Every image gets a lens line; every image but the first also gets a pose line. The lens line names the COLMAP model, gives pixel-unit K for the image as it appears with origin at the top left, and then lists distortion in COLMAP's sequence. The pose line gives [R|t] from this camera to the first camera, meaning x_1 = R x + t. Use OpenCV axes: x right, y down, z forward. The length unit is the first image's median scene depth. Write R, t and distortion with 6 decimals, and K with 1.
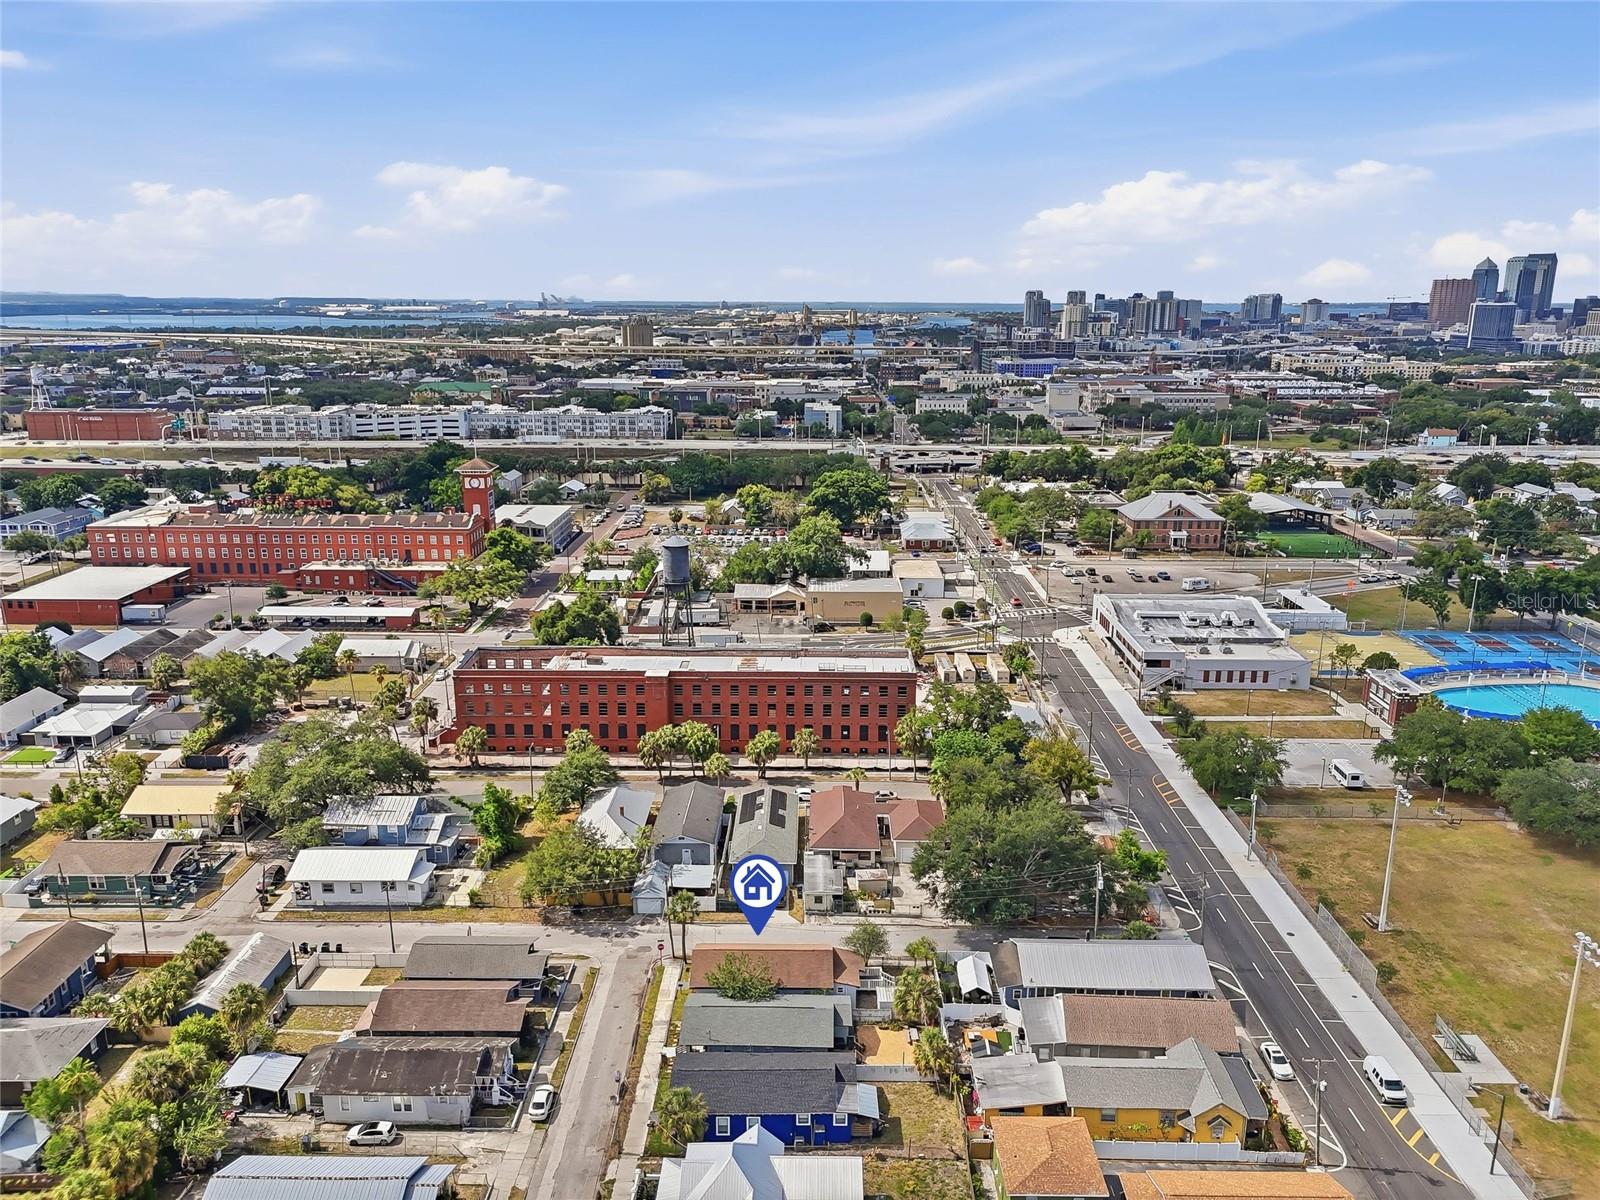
lens RADIAL K [[1173.2, 0, 800.0], [0, 1173.2, 600.0], [0, 0, 1]] dist [0.105108, -0.149026]
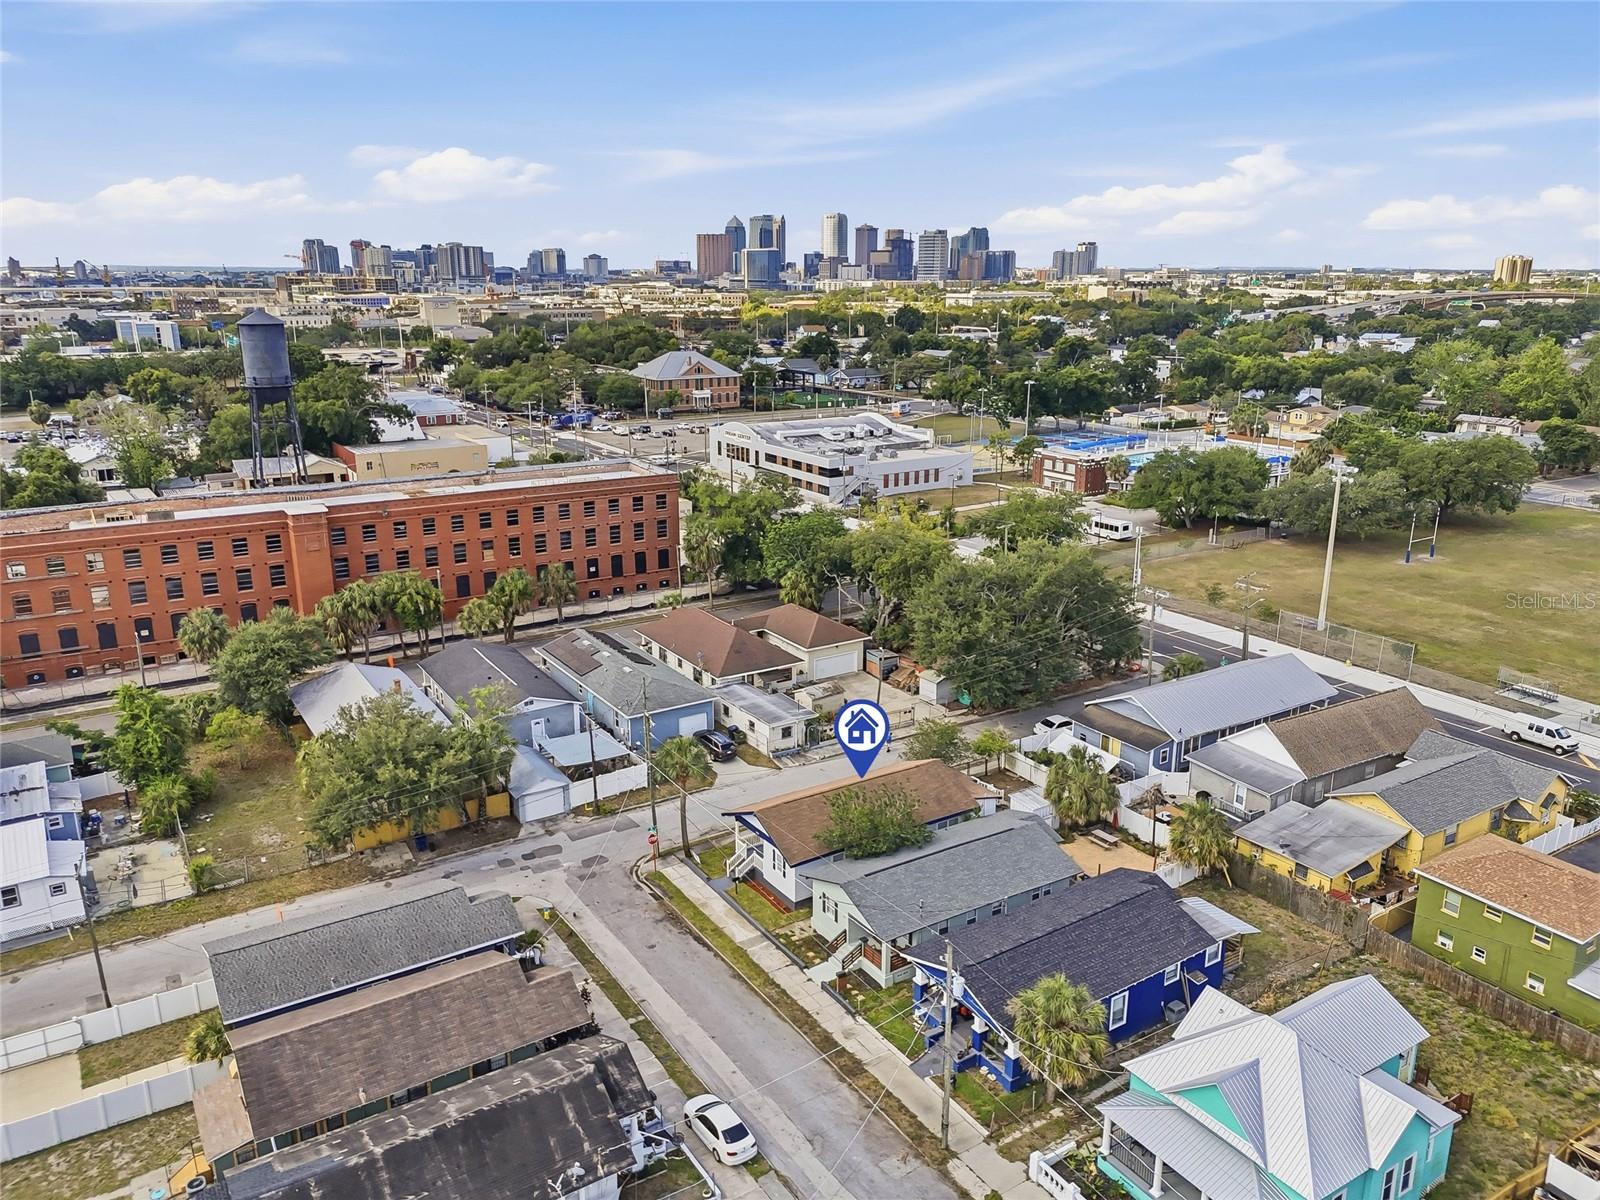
lens RADIAL K [[1168.4, 0, 801.1], [0, 1168.4, 605.8], [0, 0, 1]] dist [0.085466, -0.087332]
pose [[0.834273, -0.152727, 0.529776, -0.198878], [0.136536, 0.988169, 0.069863, 0.085750], [-0.534178, 0.014049, 0.845255, 0.271194]]
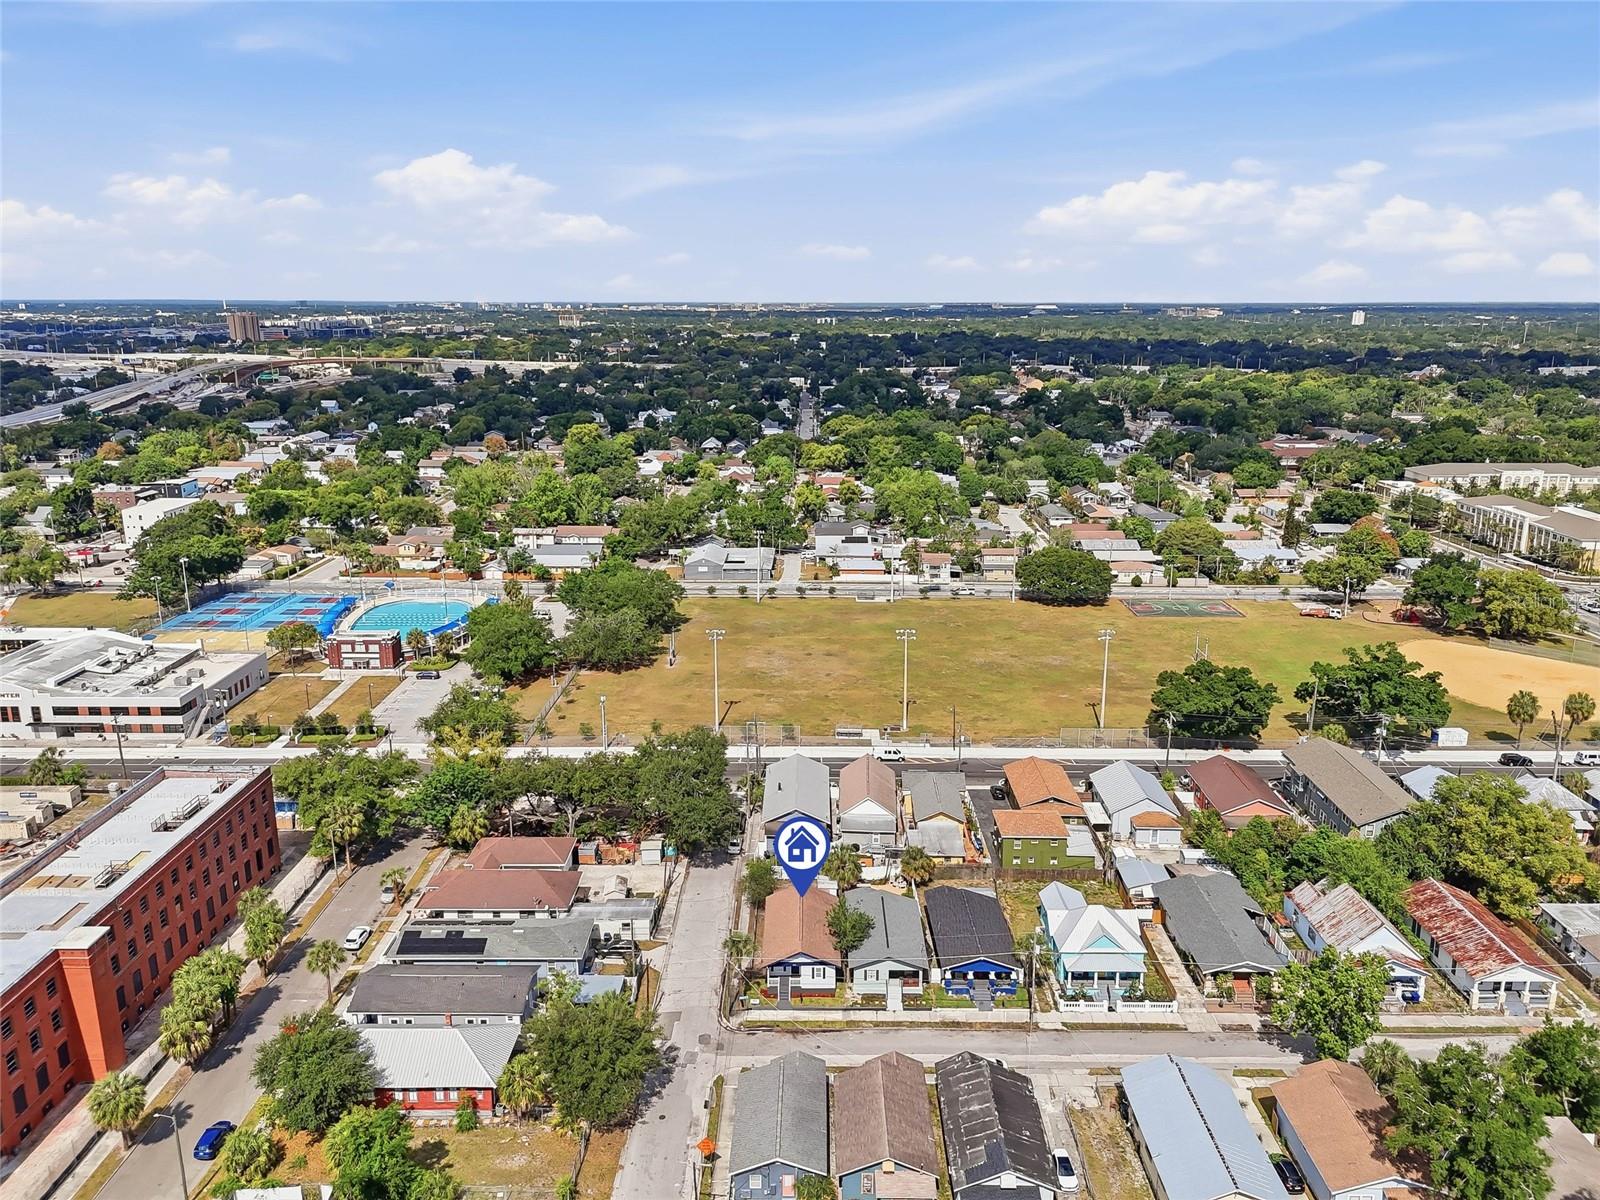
lens RADIAL K [[1173.2, 0, 800.0], [0, 1173.2, 600.0], [0, 0, 1]] dist [0.105108, -0.149026]
pose [[-0.009276, -0.249438, 0.968346, -0.536880], [0.246964, 0.937818, 0.243939, -0.123466], [-0.968980, 0.241410, 0.052903, 0.479499]]
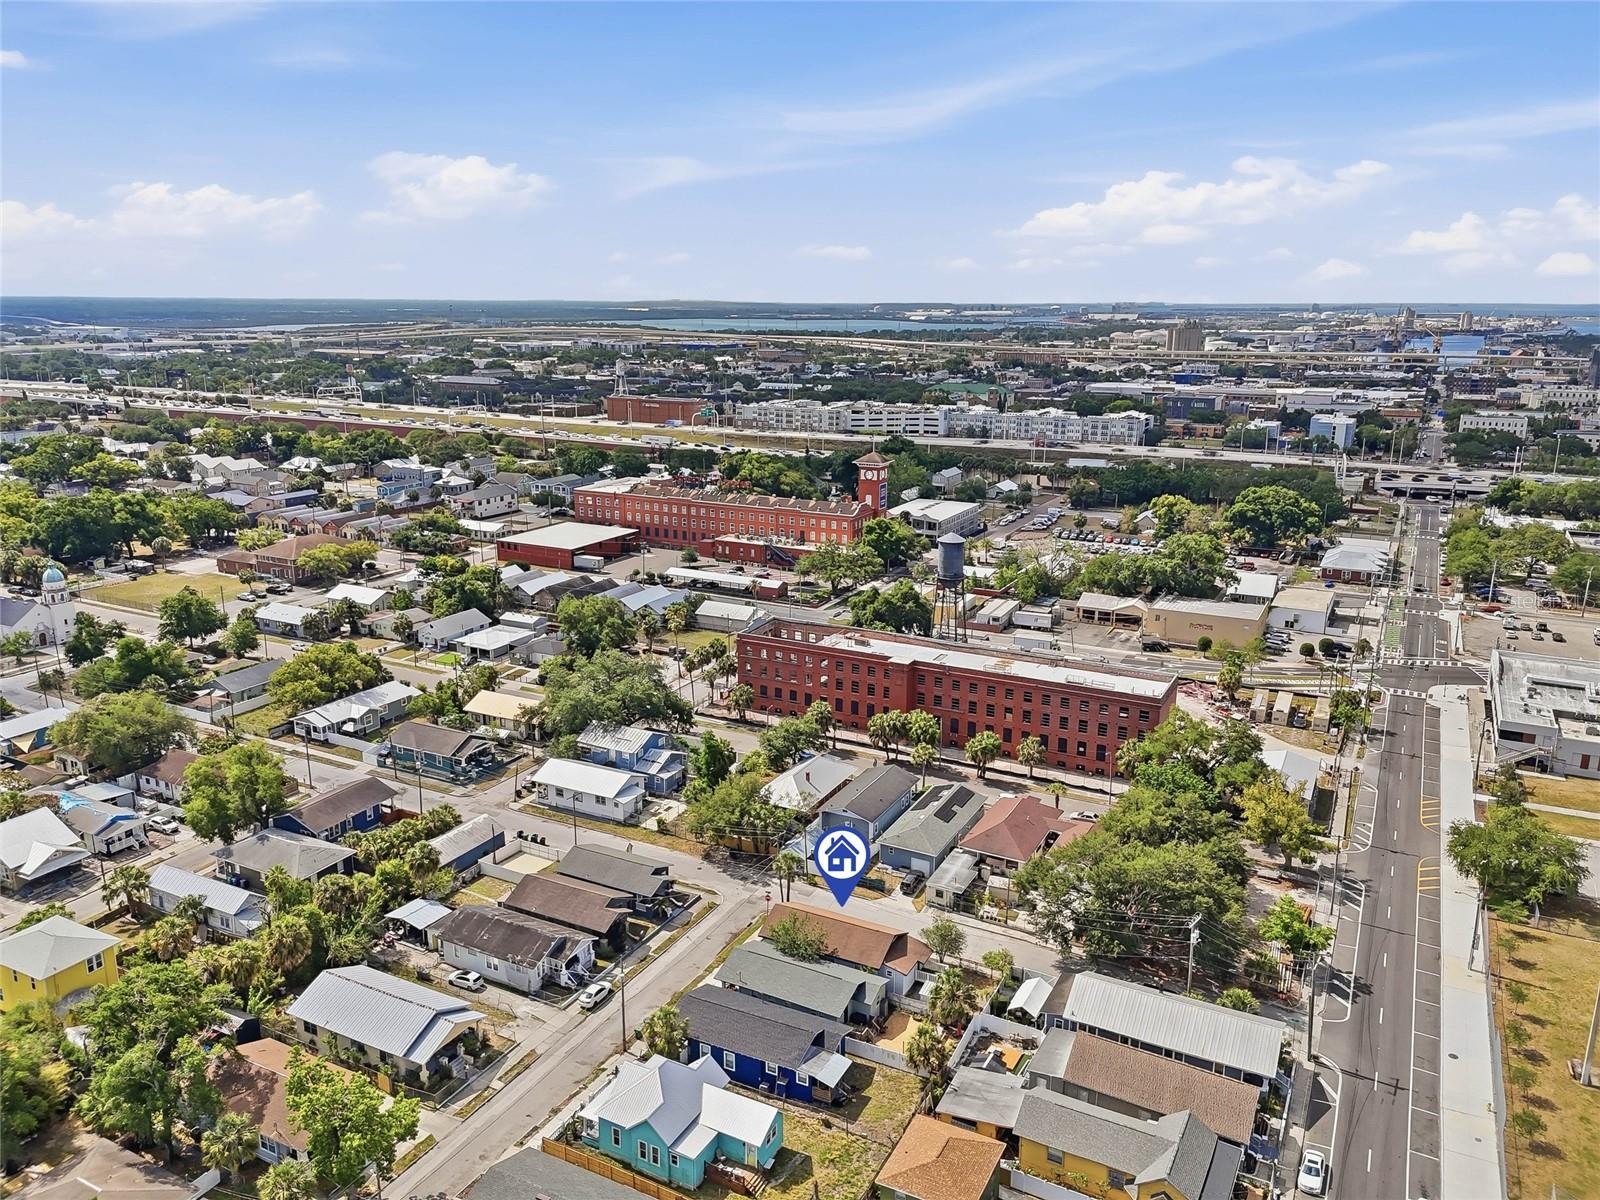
lens RADIAL K [[1173.2, 0, 800.0], [0, 1173.2, 600.0], [0, 0, 1]] dist [0.105108, -0.149026]
pose [[0.892597, 0.112236, -0.436662, 0.202195], [-0.113597, 0.993259, 0.023092, -0.003922], [0.436310, 0.028991, 0.899329, 0.018079]]
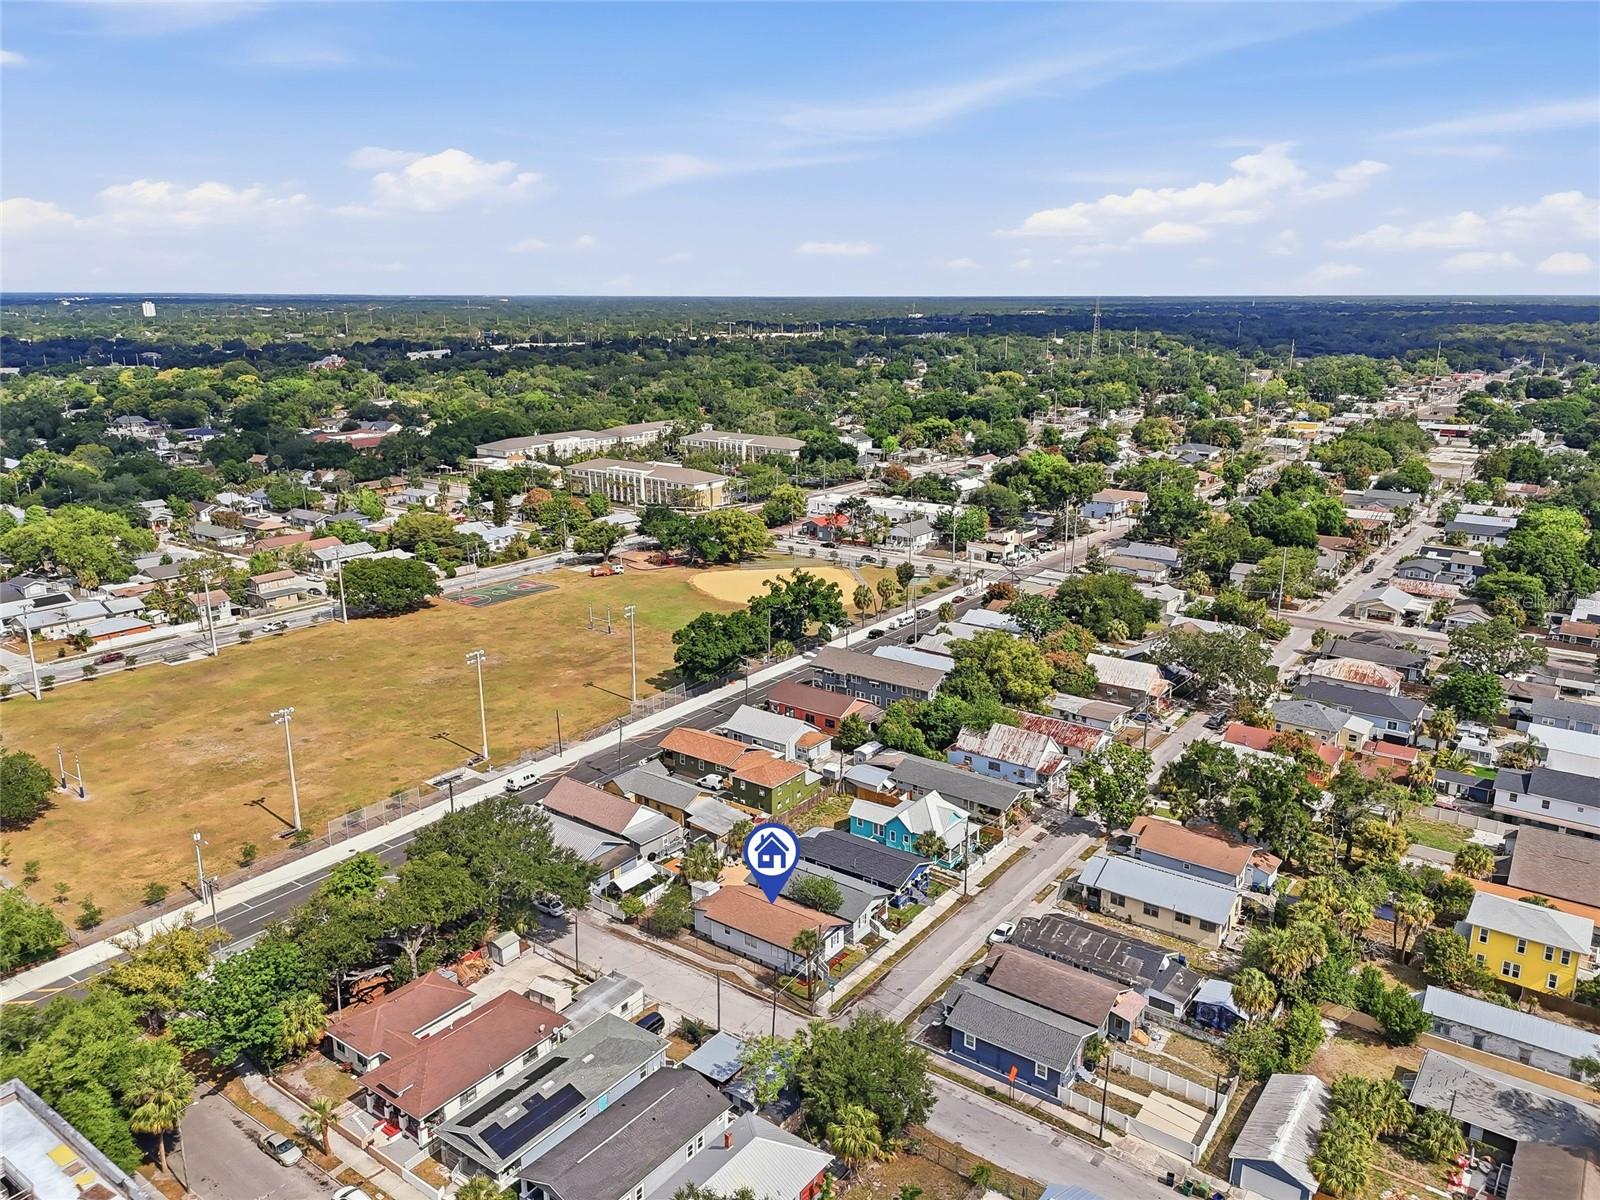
lens RADIAL K [[1173.2, 0, 800.0], [0, 1173.2, 600.0], [0, 0, 1]] dist [0.105108, -0.149026]
pose [[-0.815886, -0.149955, 0.558430, -0.333559], [0.139908, 0.885889, 0.442298, -0.233271], [-0.561032, 0.438993, -0.701804, 0.887281]]
